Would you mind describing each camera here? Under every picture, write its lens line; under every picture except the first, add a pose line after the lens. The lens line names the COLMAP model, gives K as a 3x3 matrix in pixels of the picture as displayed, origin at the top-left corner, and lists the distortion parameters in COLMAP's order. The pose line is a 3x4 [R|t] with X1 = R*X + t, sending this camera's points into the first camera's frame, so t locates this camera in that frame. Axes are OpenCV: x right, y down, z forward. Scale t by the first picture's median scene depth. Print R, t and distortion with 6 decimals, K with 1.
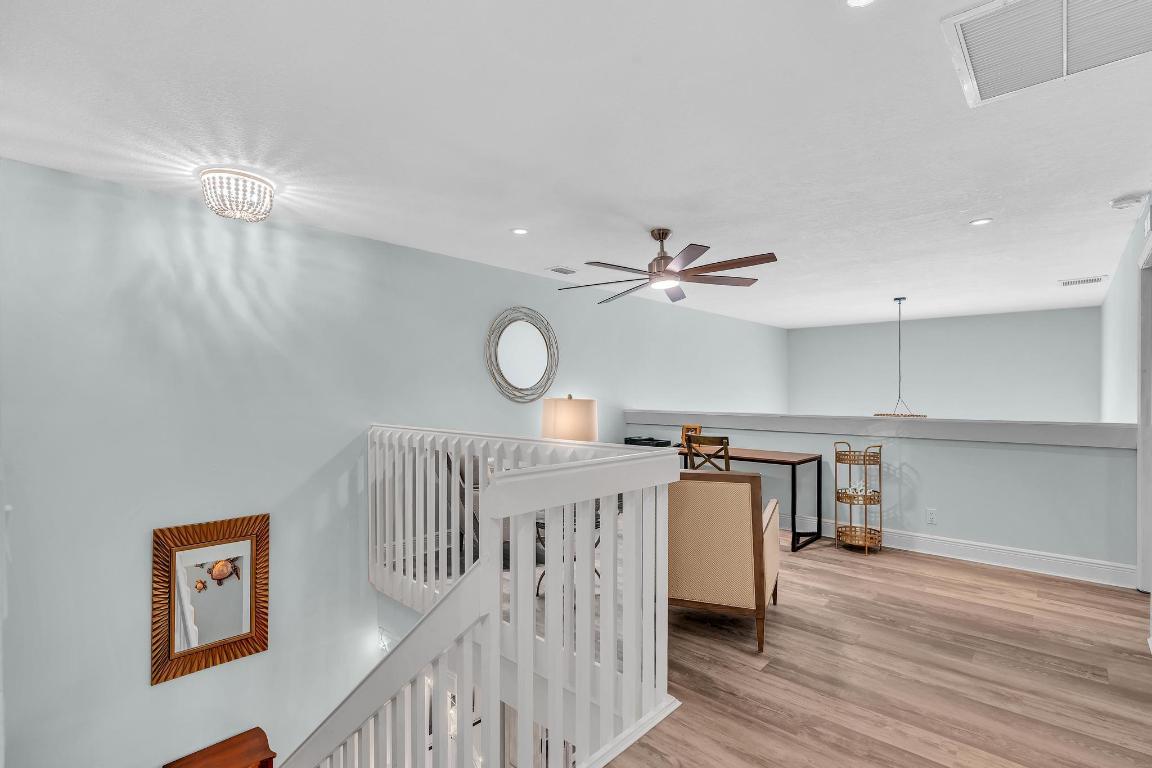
lens RADIAL K [[516.7, 0, 576.8], [0, 516.7, 388.3], [0, 0, 1]] dist [-0.000820, 0.002153]
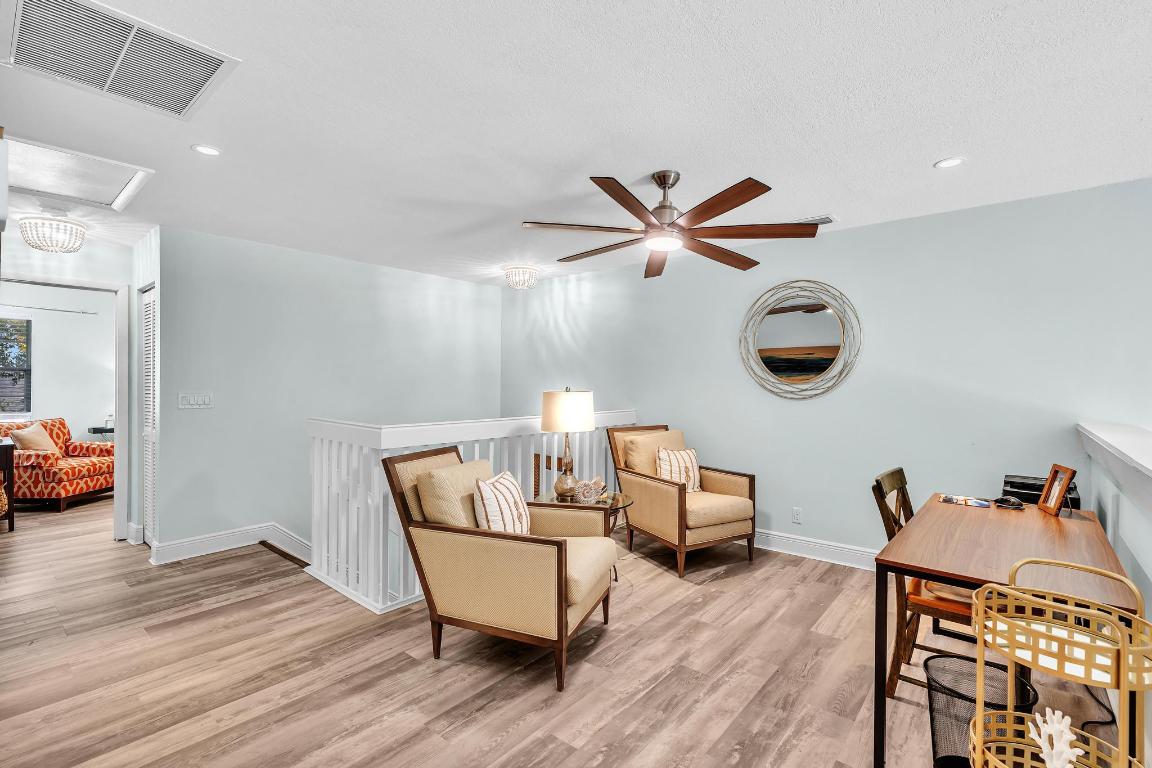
lens RADIAL K [[516.7, 0, 577.3], [0, 516.7, 386.6], [0, 0, 1]] dist [-0.000820, 0.002153]
pose [[0.057184, 0.002373, -0.998361, 1.519386], [0.003748, 0.999990, 0.002592, 0.014576], [0.998357, -0.003890, 0.057175, 1.393237]]
